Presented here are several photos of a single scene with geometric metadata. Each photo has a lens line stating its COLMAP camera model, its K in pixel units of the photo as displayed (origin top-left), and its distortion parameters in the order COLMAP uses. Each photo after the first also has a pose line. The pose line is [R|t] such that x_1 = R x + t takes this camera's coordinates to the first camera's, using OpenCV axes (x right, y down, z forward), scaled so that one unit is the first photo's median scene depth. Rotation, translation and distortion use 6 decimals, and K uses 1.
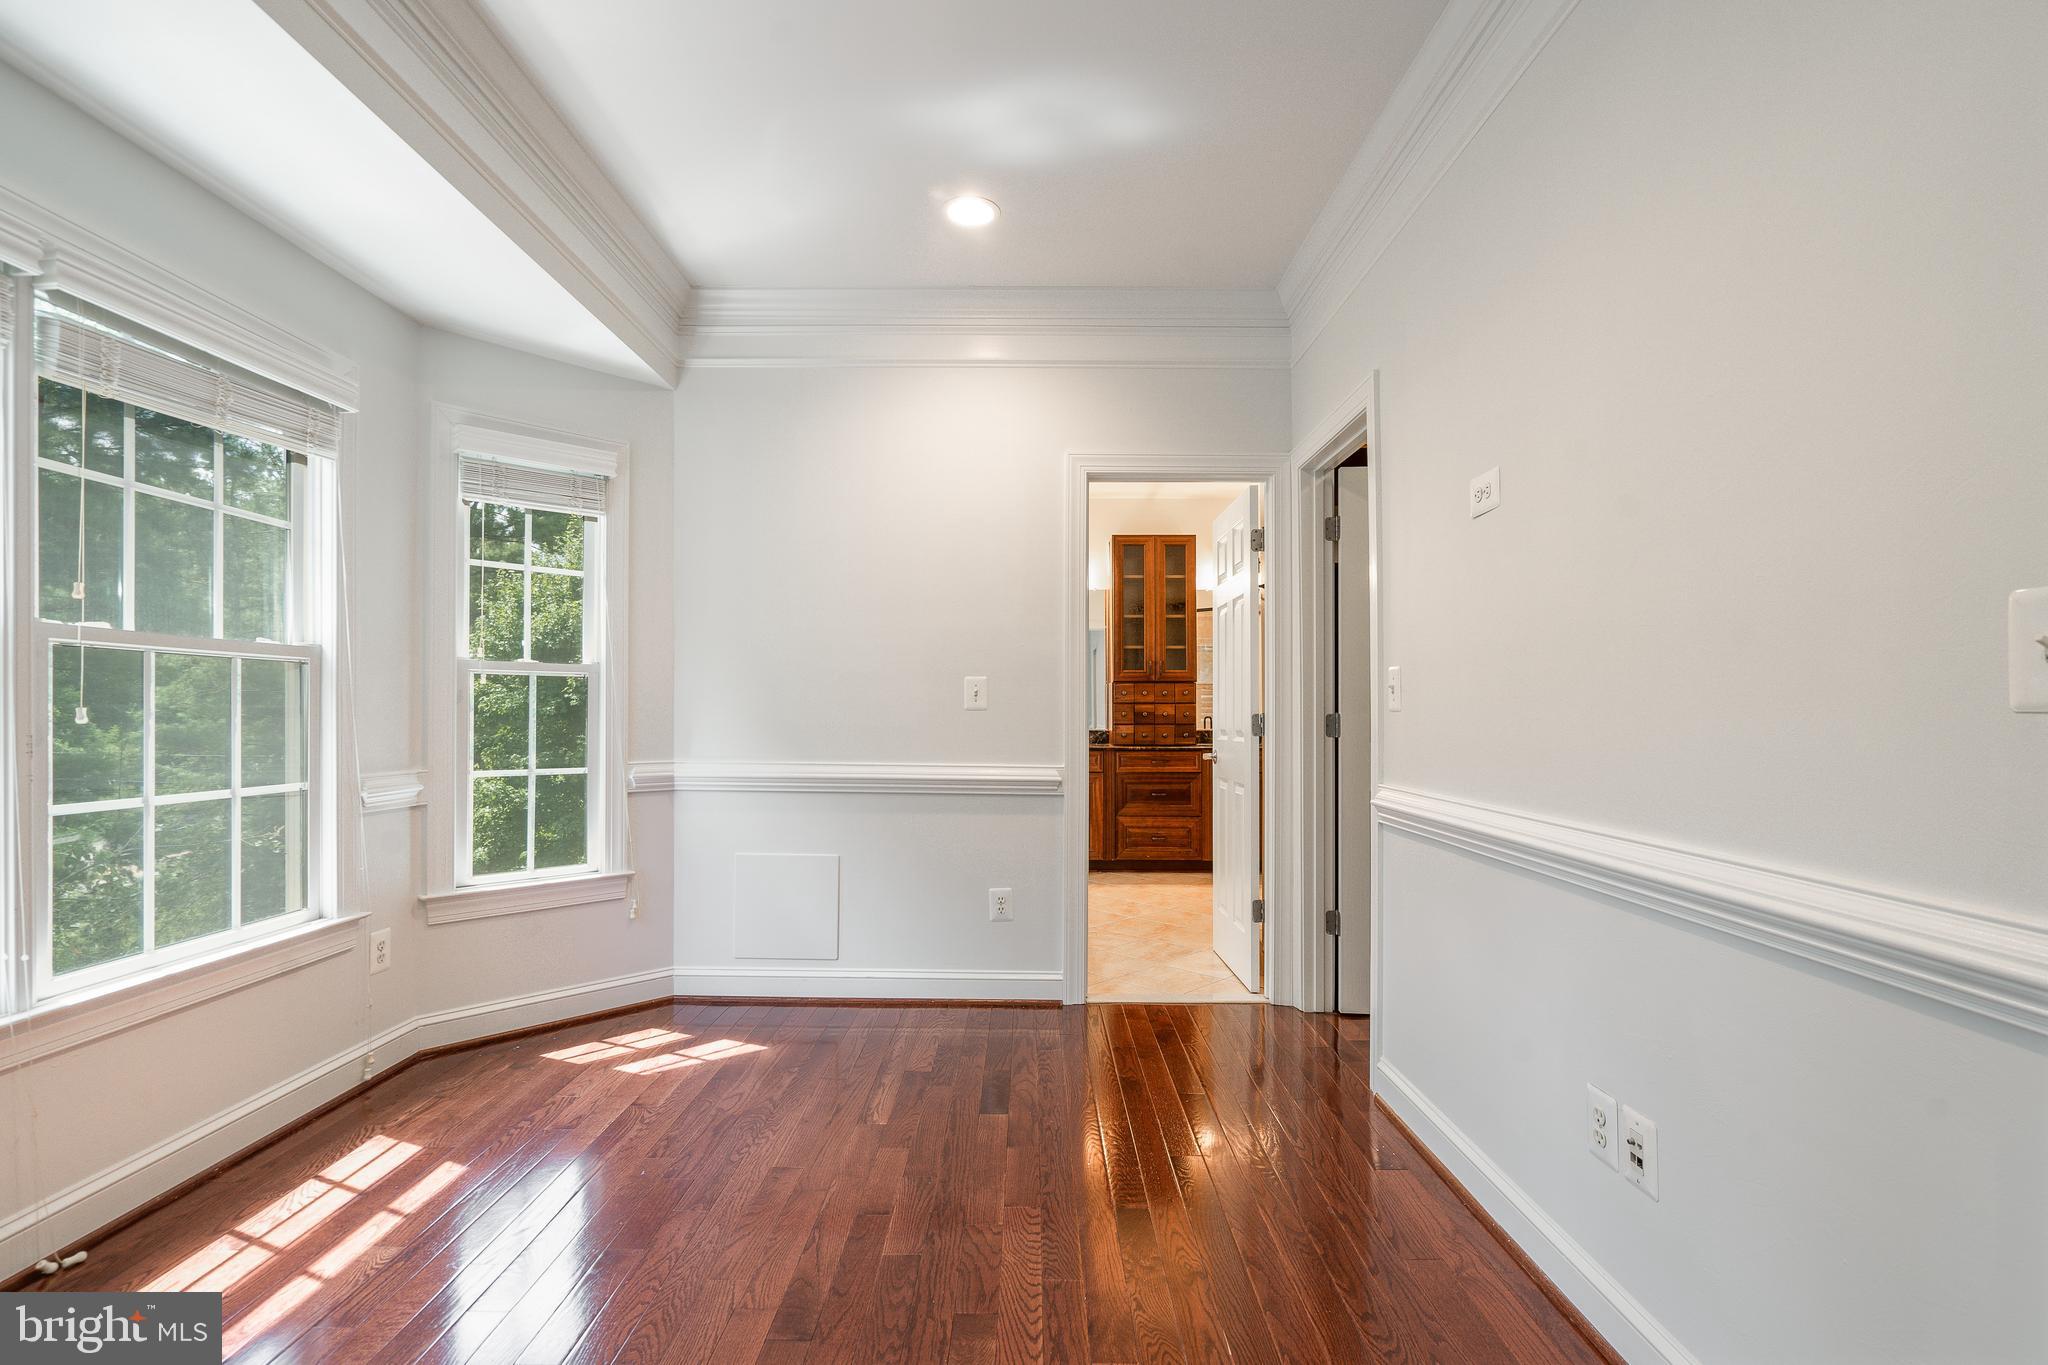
lens RADIAL K [[944.8, 0, 1026.1], [0, 944.8, 690.4], [0, 0, 1]] dist [0.001289, 0.000293]
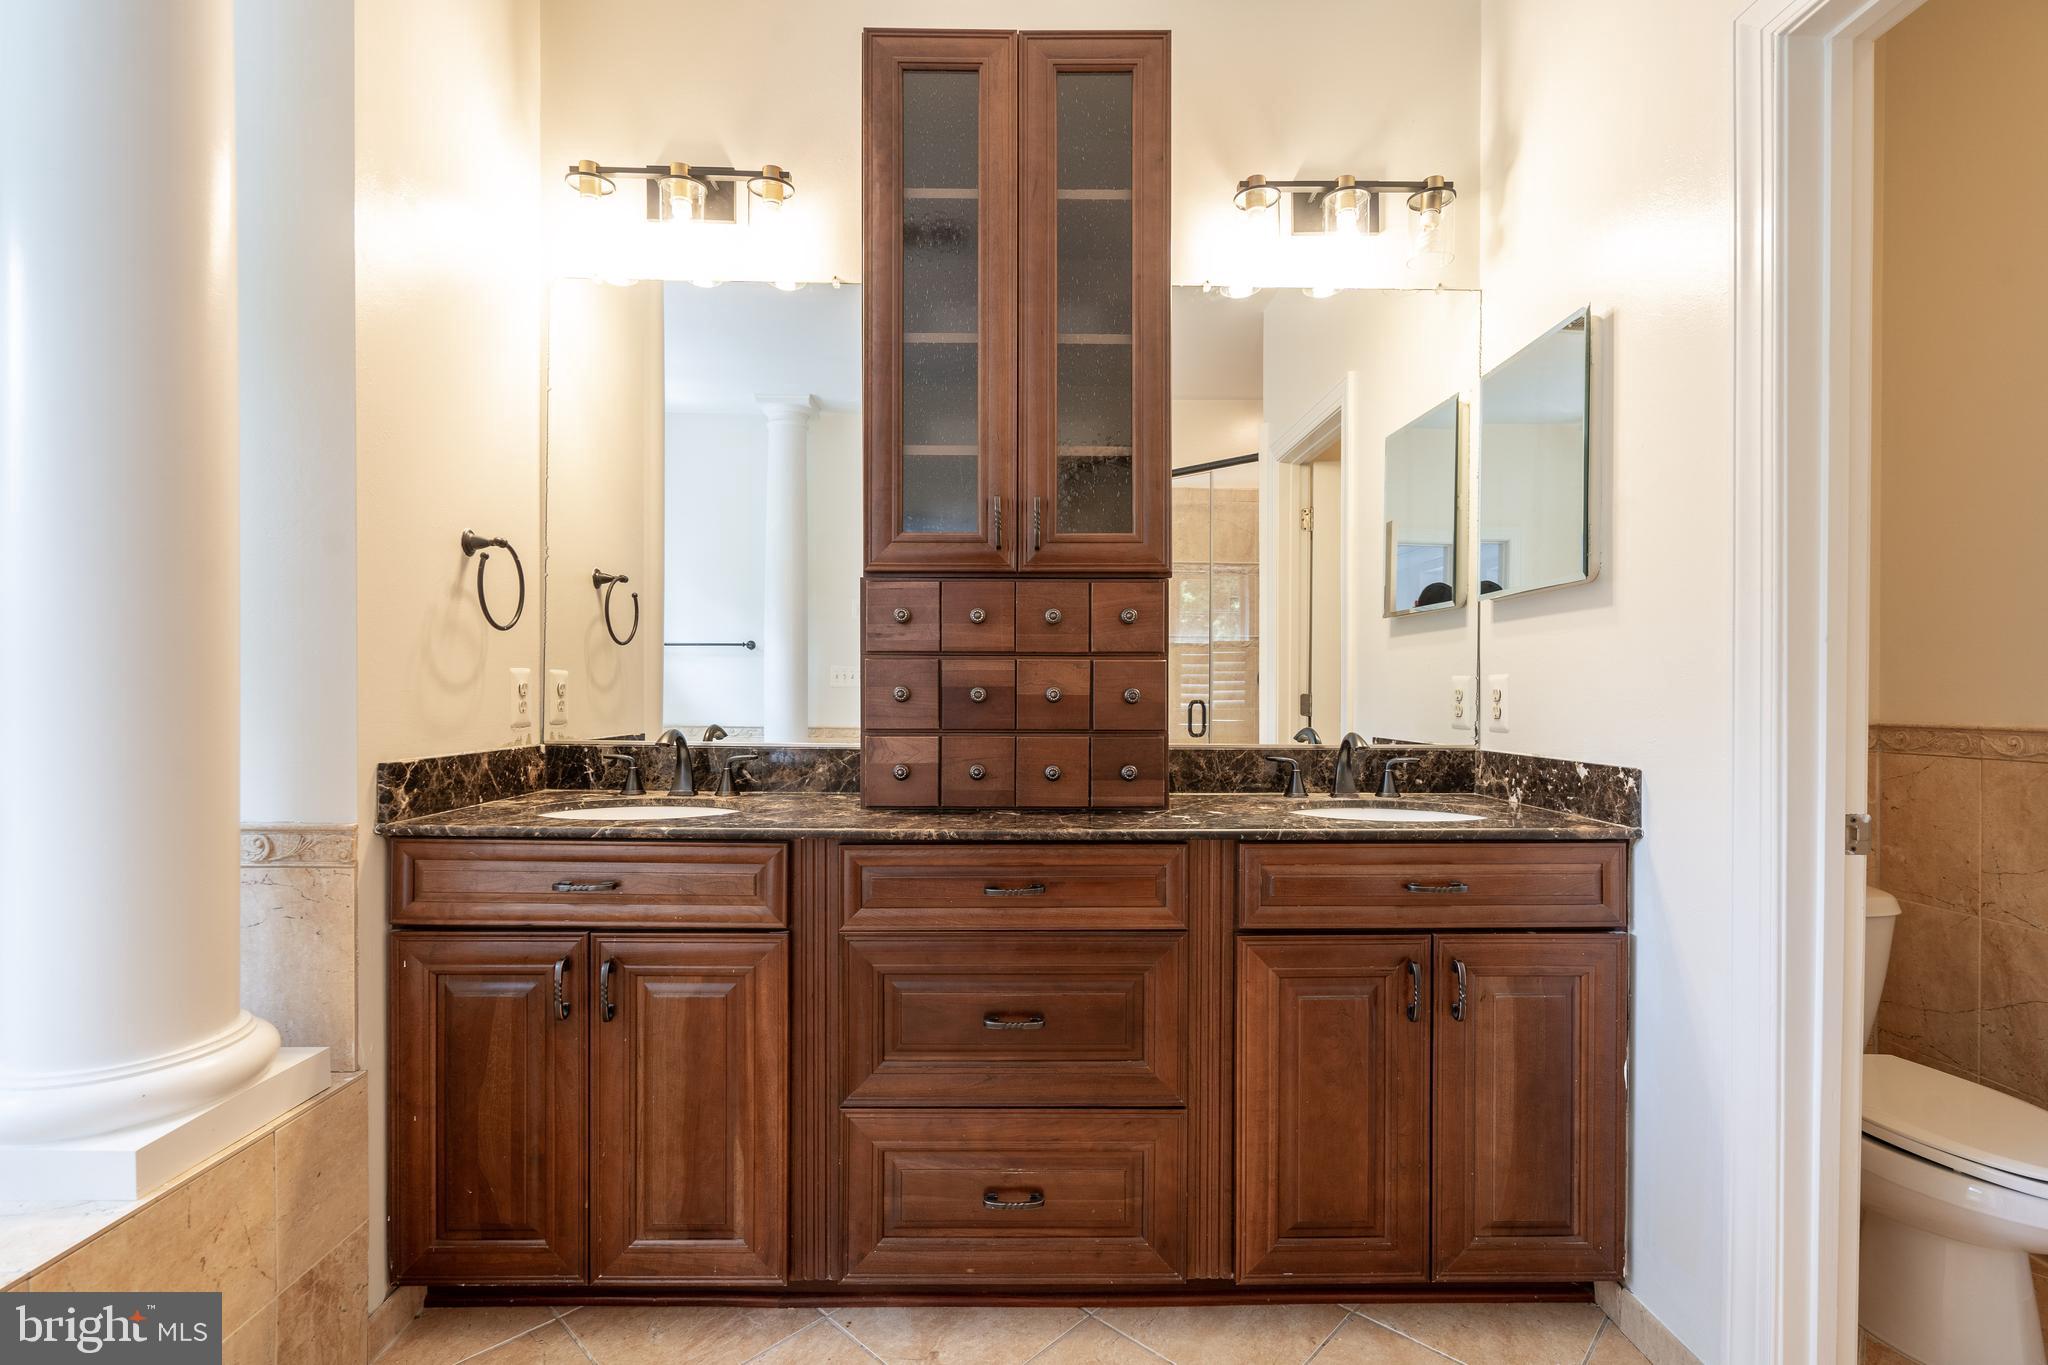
lens RADIAL K [[944.8, 0, 1026.1], [0, 944.8, 690.4], [0, 0, 1]] dist [0.001289, 0.000293]
pose [[0.999728, 0.000580, 0.023310, 0.133571], [-0.001139, 0.999712, 0.023982, 0.017707], [-0.023290, -0.024002, 0.999441, 0.733444]]
